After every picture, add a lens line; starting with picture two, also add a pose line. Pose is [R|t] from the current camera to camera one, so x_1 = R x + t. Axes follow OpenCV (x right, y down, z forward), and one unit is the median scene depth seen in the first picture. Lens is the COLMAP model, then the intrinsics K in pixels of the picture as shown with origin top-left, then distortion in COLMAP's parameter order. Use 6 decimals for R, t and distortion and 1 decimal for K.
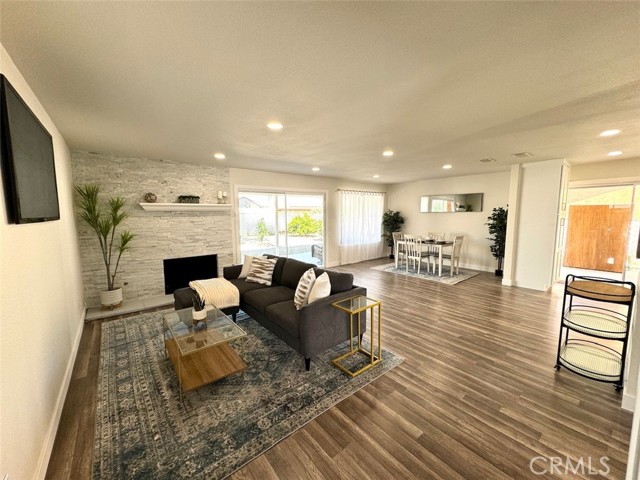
lens RADIAL K [[254.8, 0, 319.9], [0, 254.8, 241.3], [0, 0, 1]] dist [-0.001490, -0.000004]
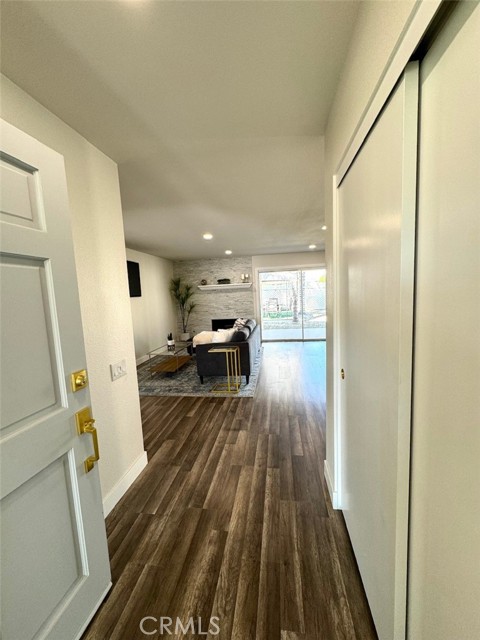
lens RADIAL K [[254.8, 0, 237.6], [0, 254.8, 319.3], [0, 0, 1]] dist [-0.001490, -0.000004]
pose [[0.667605, 0.049303, -0.742881, 0.778368], [-0.038886, 0.998752, 0.031338, 0.013366], [0.743499, 0.007966, 0.668690, 0.032200]]
